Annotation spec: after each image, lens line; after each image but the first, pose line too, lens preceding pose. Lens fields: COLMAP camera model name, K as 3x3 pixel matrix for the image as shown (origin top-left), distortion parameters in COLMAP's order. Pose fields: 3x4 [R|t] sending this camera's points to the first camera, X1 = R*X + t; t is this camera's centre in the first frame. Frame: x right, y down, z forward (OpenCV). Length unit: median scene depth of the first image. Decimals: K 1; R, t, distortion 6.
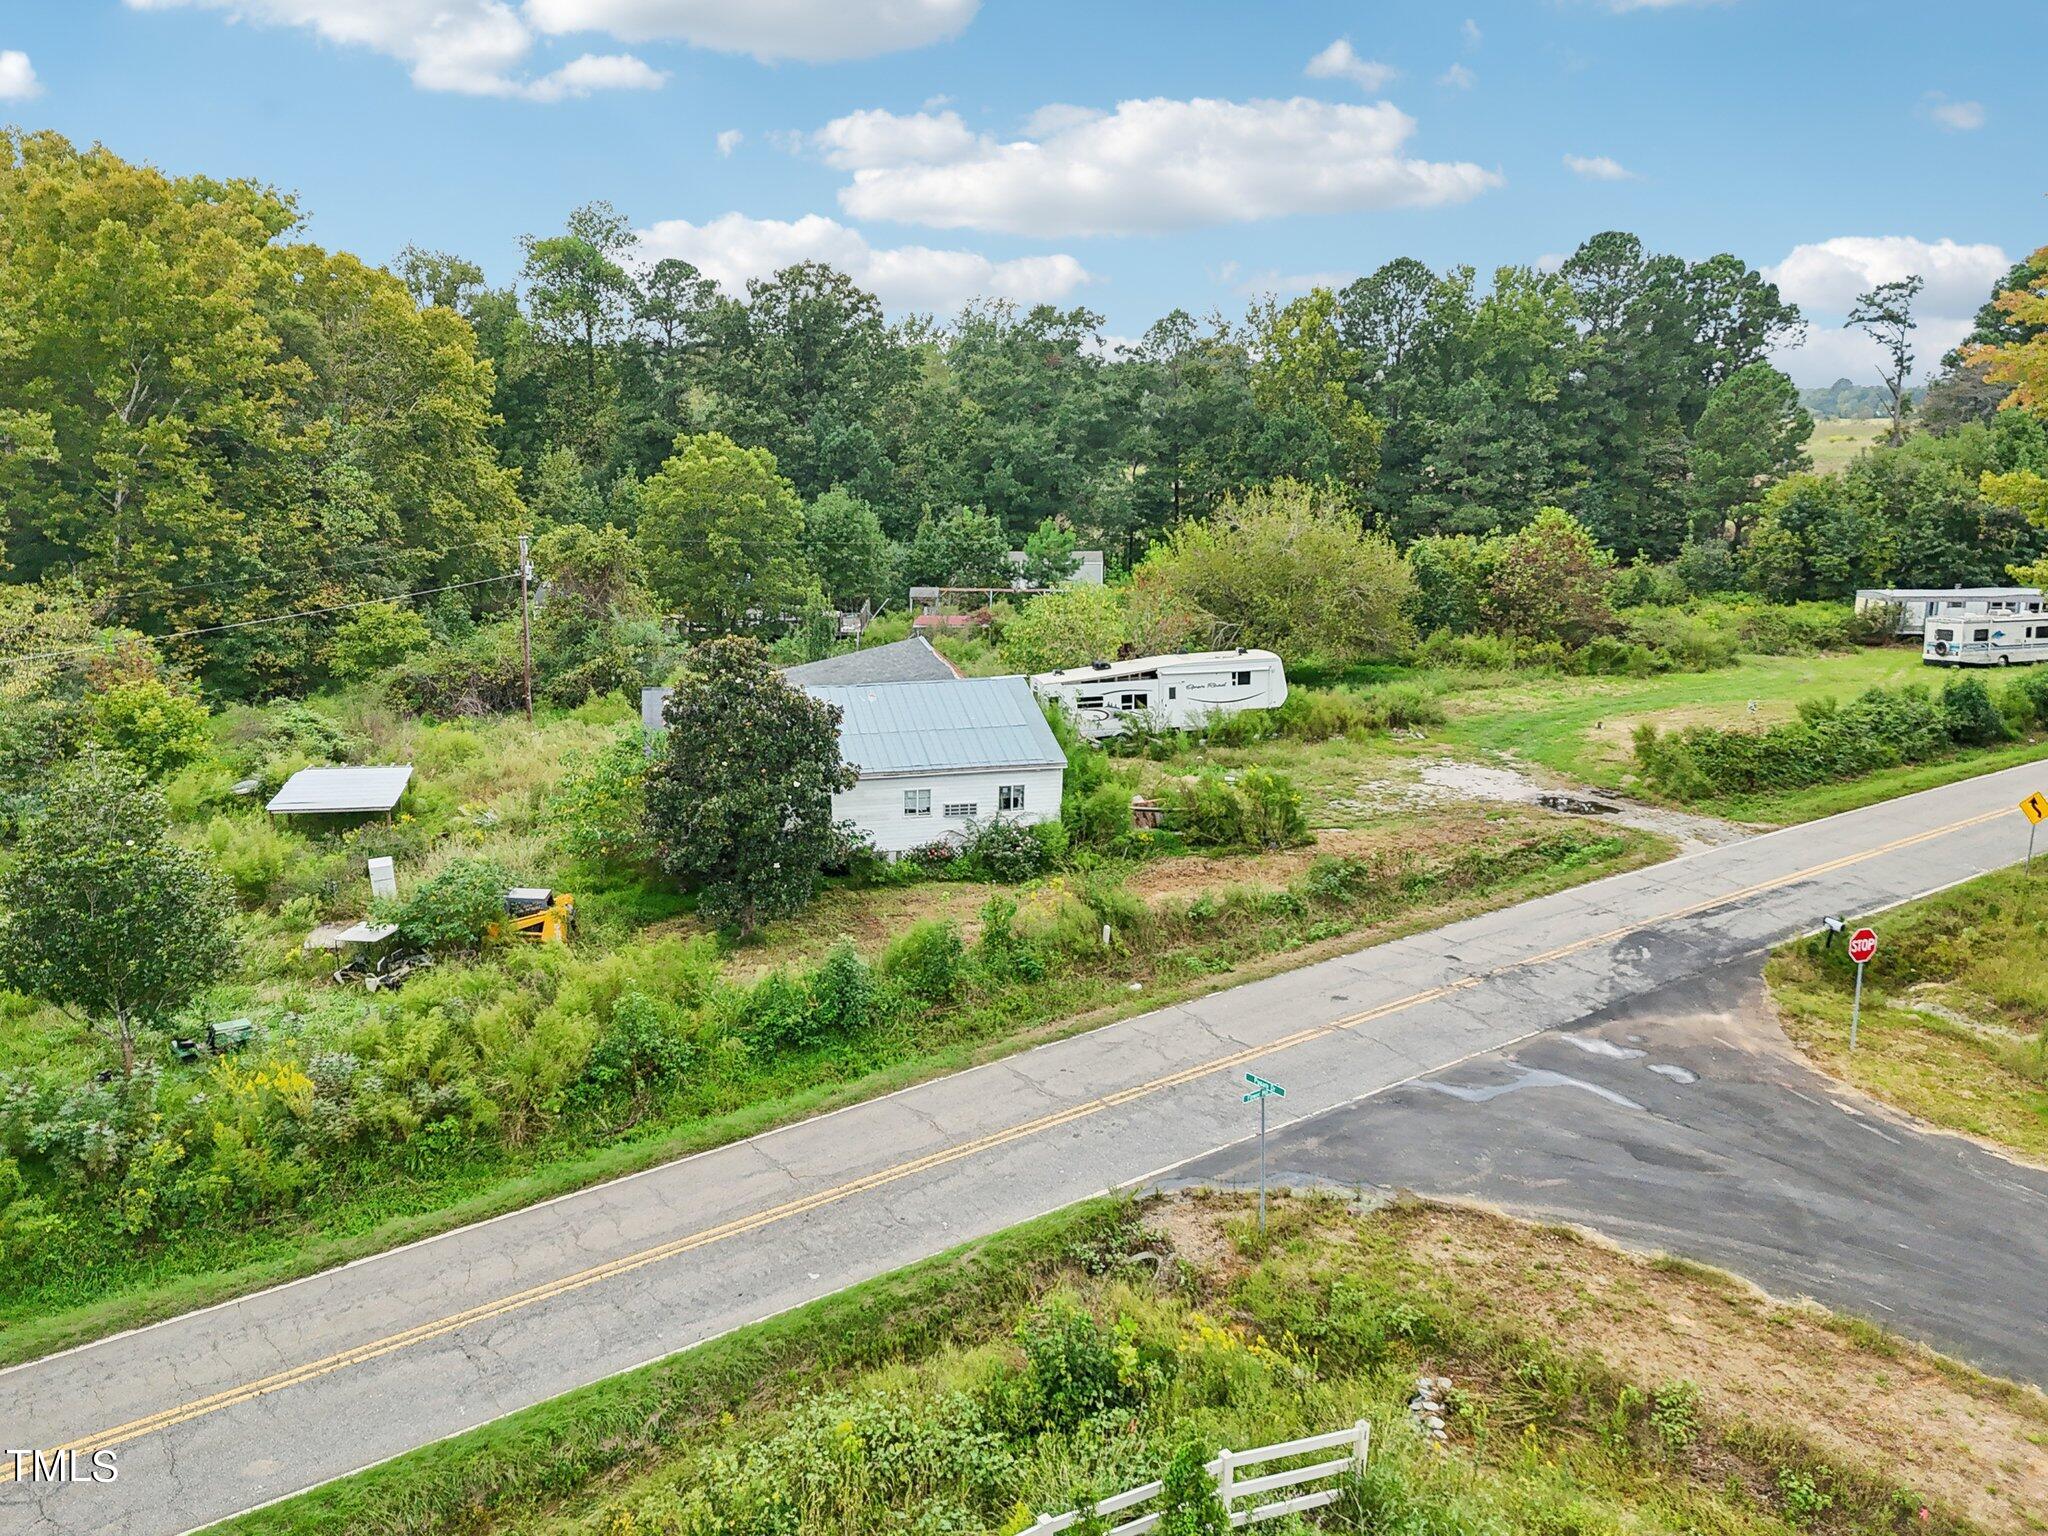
lens RADIAL K [[1532.9, 0, 1030.6], [0, 1532.9, 768.4], [0, 0, 1]] dist [0.085266, -0.095039]
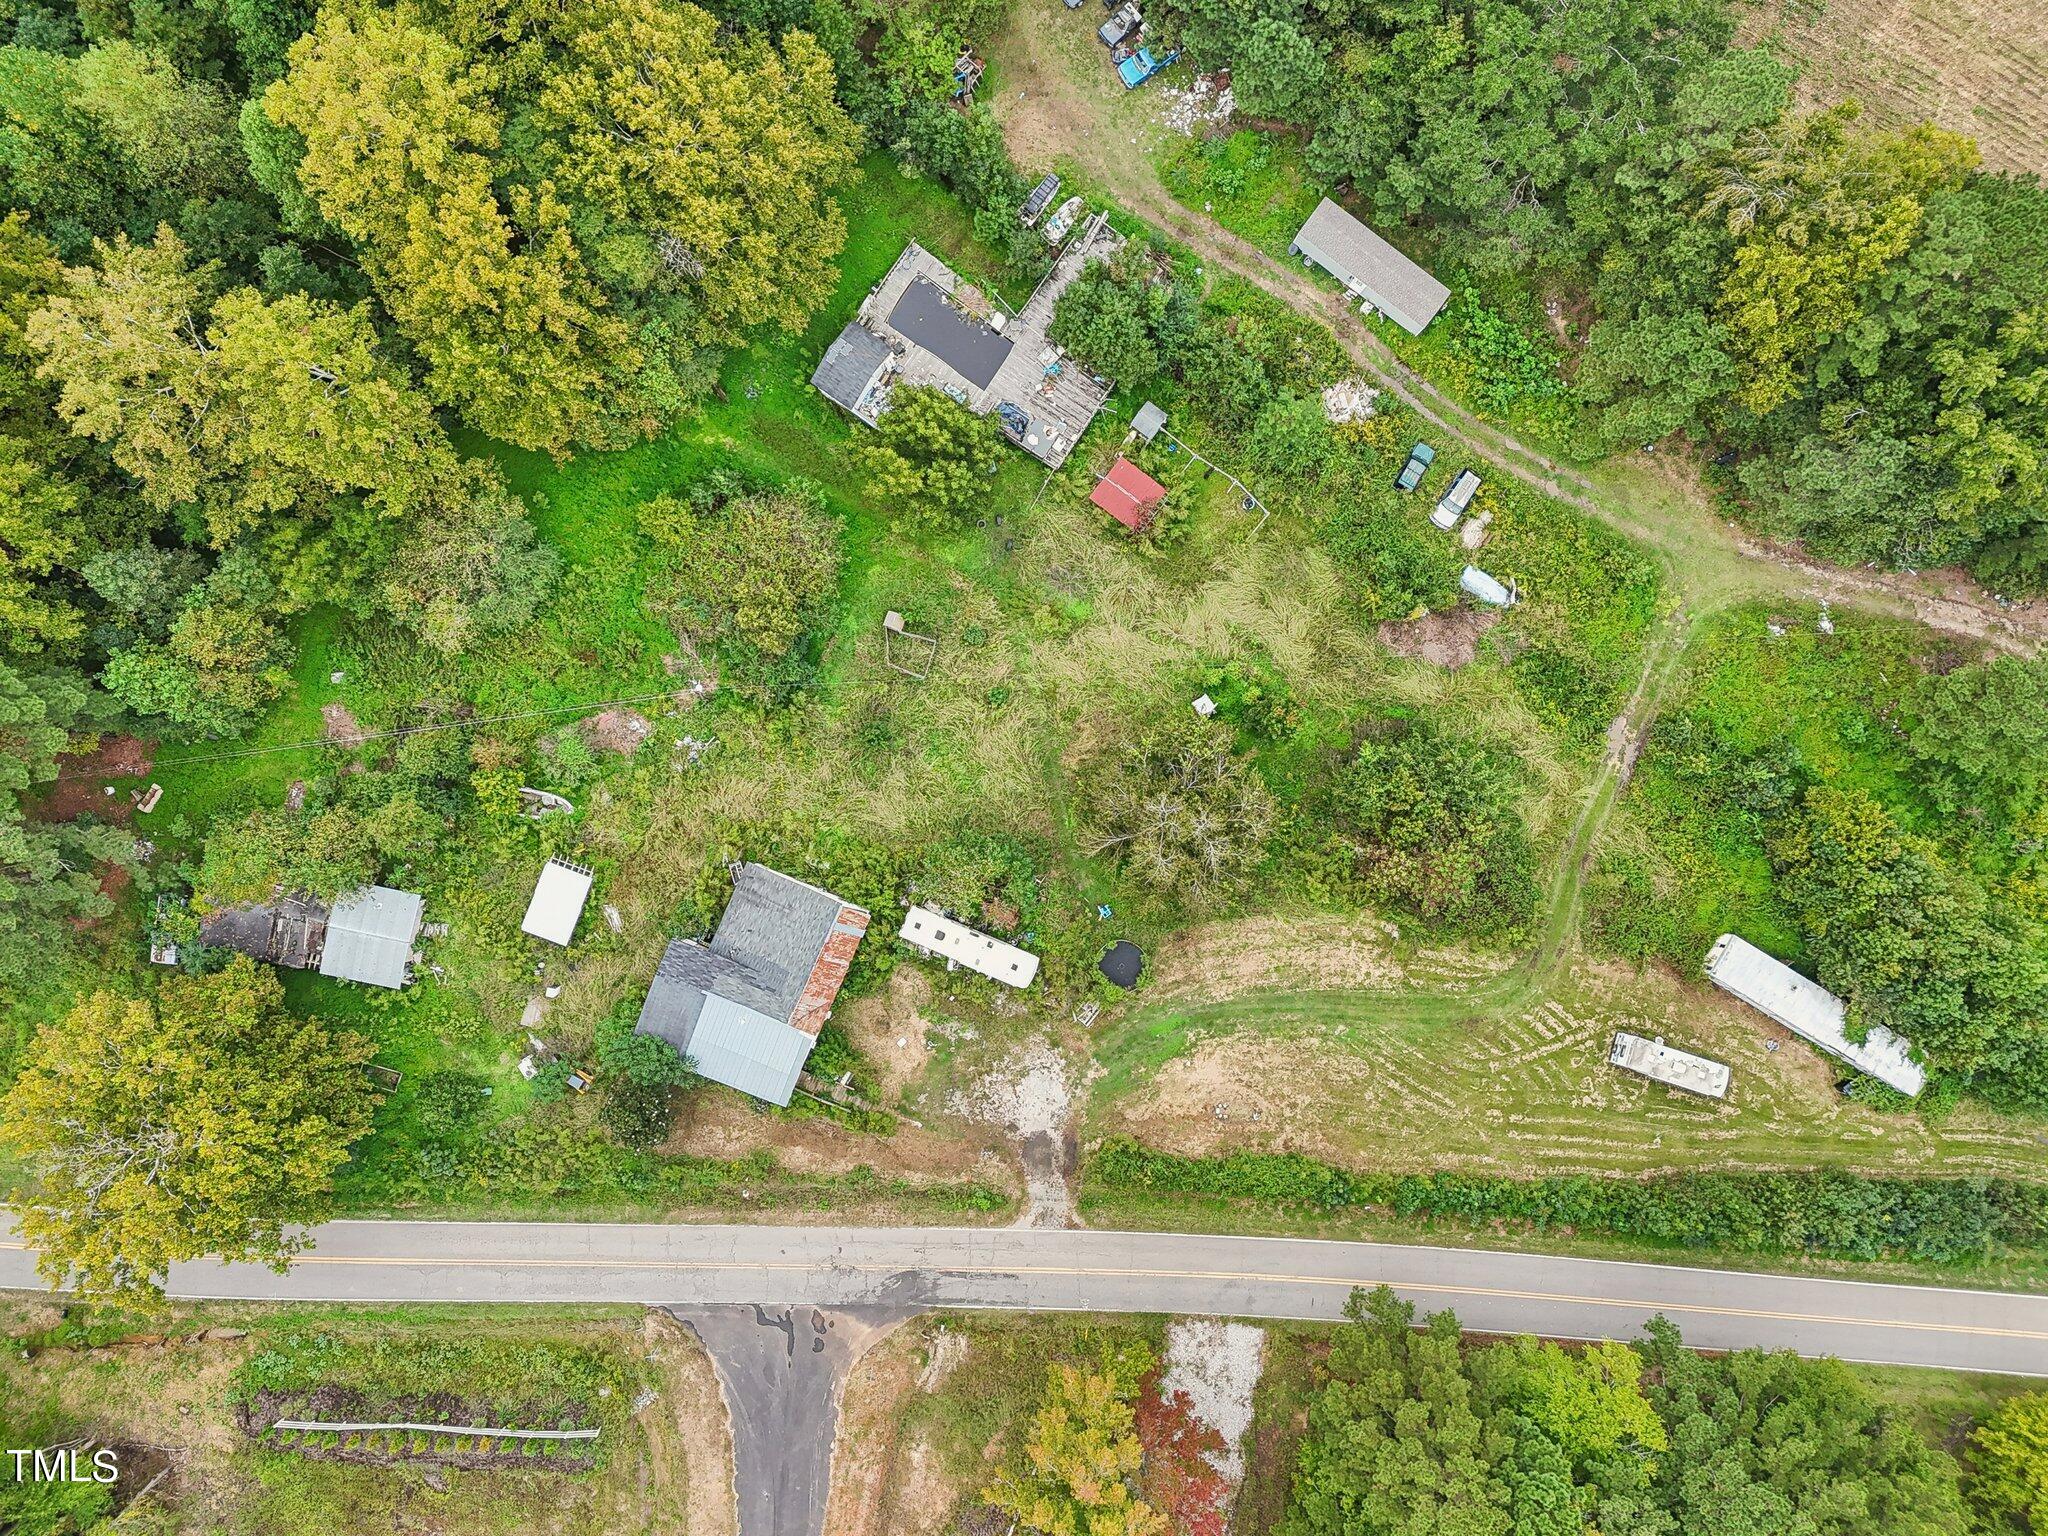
lens RADIAL K [[1513.6, 0, 1024.0], [0, 1513.6, 768.0], [0, 0, 1]] dist [0.088583, -0.098652]
pose [[0.809253, 0.587184, 0.017981, -0.022401], [-0.155232, 0.184220, 0.970549, -1.903519], [0.566579, -0.788212, 0.240230, 0.795034]]
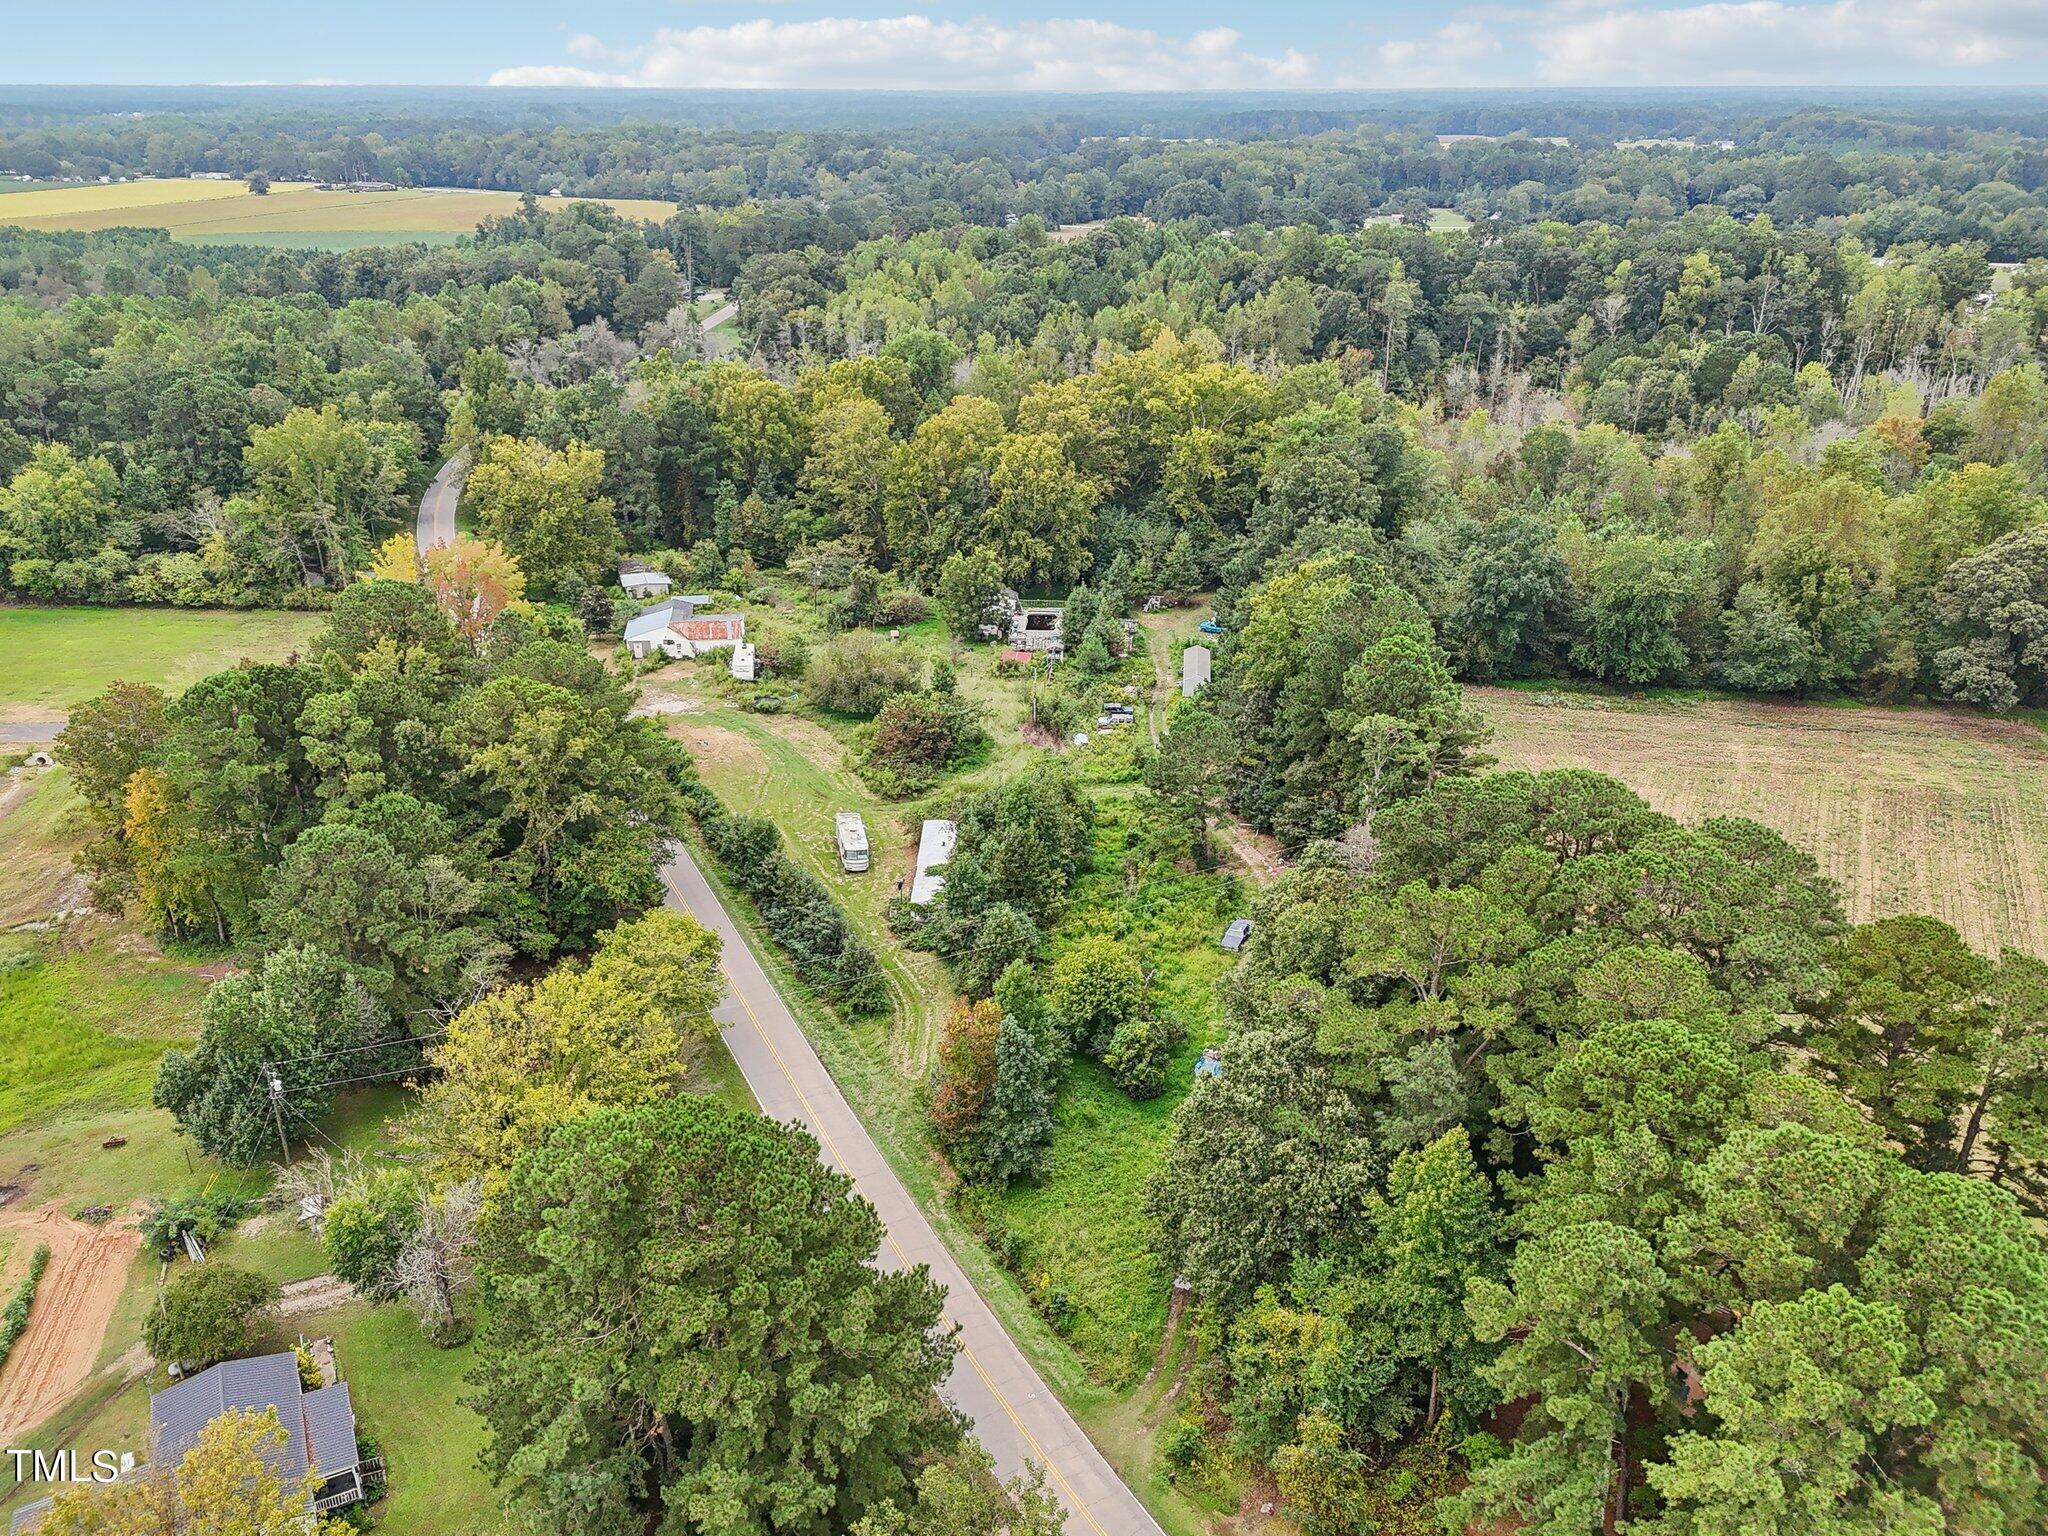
lens RADIAL K [[1520.5, 0, 1025.3], [0, 1520.5, 769.7], [0, 0, 1]] dist [0.091918, -0.101551]
pose [[-0.089140, 0.399246, -0.912500, 3.122177], [-0.226453, 0.884031, 0.408911, -1.323088], [0.969935, 0.243089, 0.011608, 1.633983]]
